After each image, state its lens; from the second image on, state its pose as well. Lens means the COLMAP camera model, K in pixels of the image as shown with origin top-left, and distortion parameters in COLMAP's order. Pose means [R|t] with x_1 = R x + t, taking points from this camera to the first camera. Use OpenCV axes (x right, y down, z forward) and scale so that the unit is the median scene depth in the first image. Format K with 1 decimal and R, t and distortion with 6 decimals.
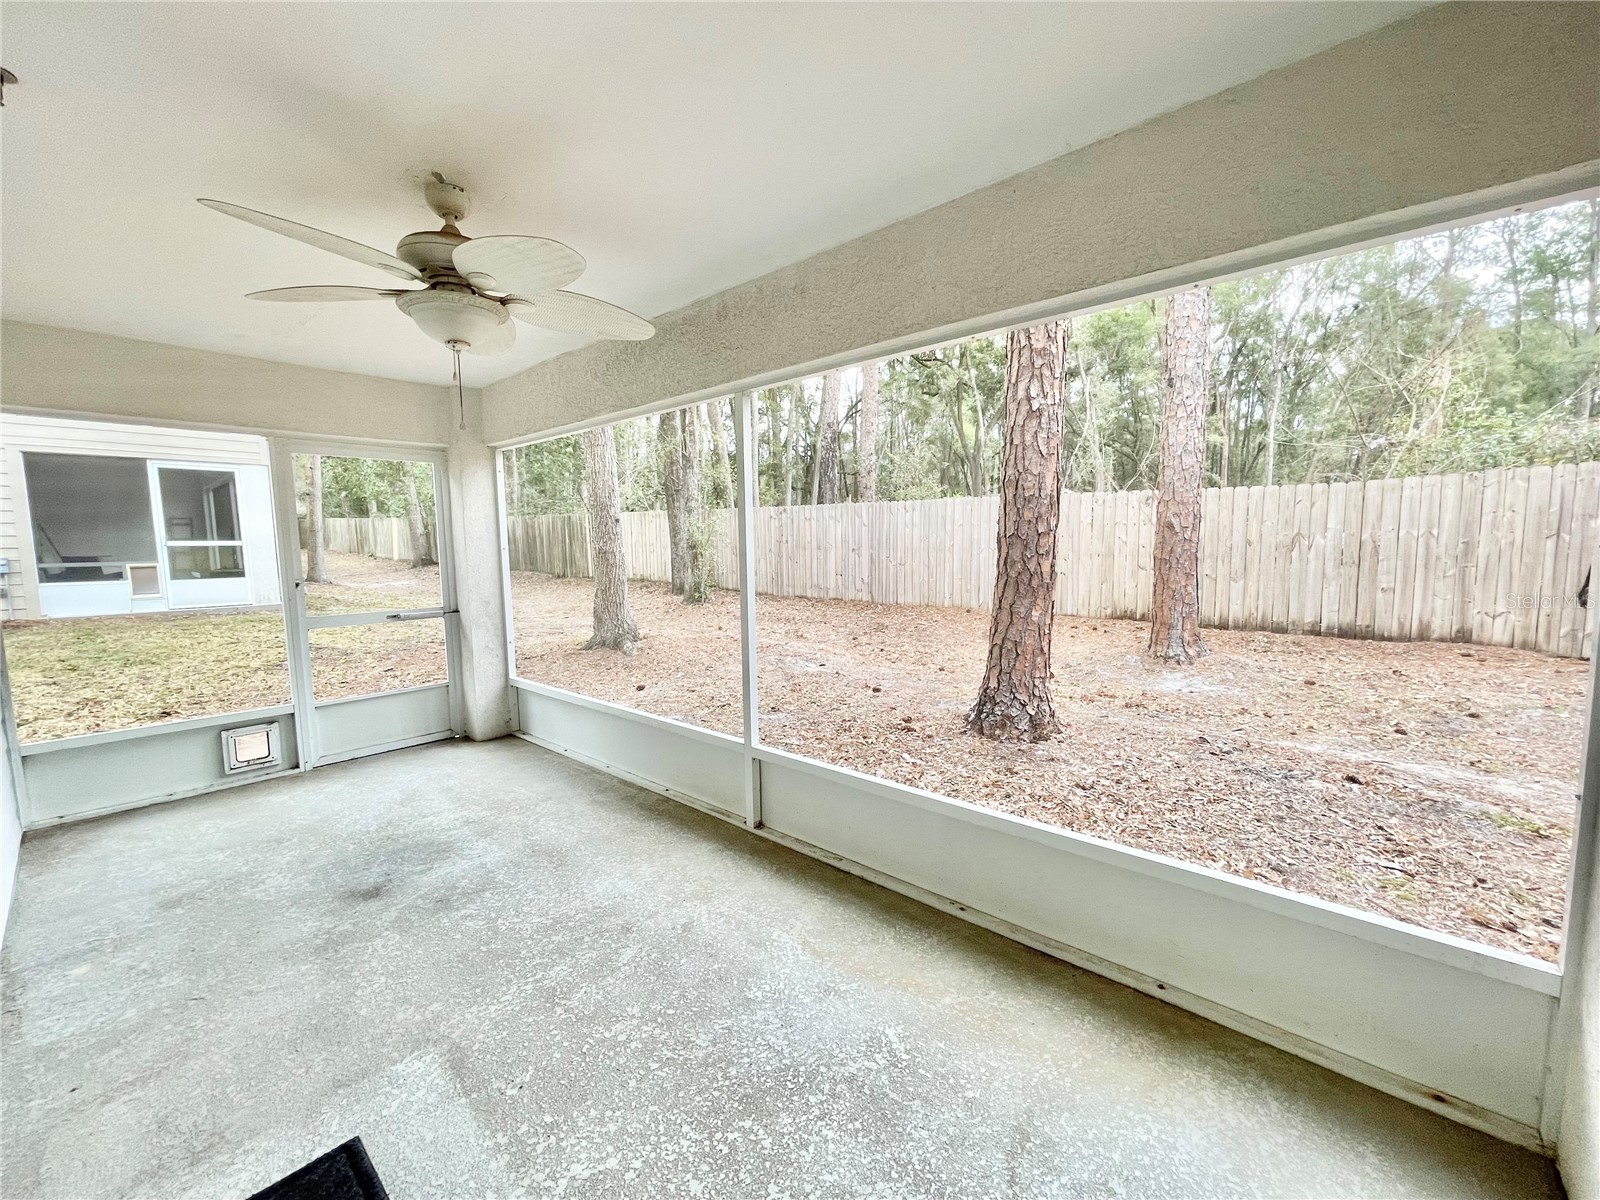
lens RADIAL K [[642.9, 0, 796.2], [0, 642.9, 608.3], [0, 0, 1]] dist [-0.001036, -0.000117]
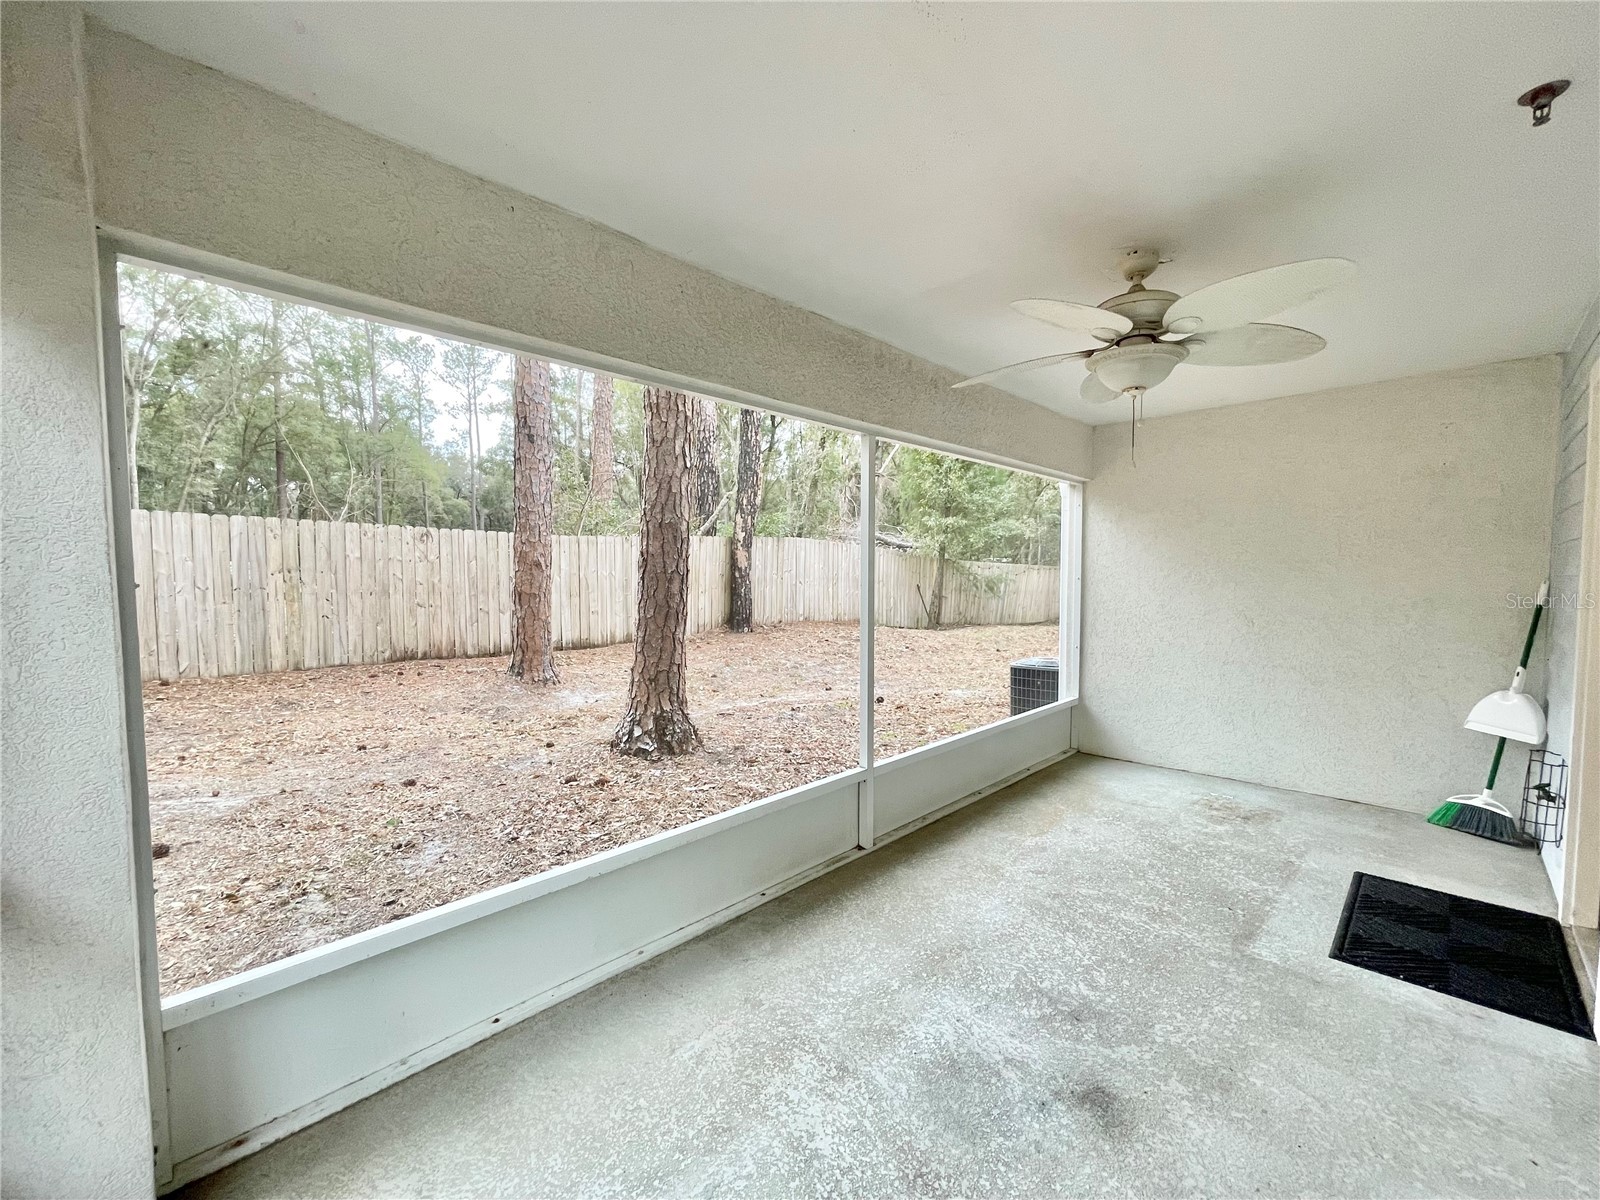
lens RADIAL K [[642.9, 0, 796.2], [0, 642.9, 608.3], [0, 0, 1]] dist [-0.001036, -0.000117]
pose [[0.060854, -0.038793, 0.997393, -1.081647], [0.100950, 0.994360, 0.032516, -0.088263], [-0.993029, 0.098708, 0.064427, 0.997899]]
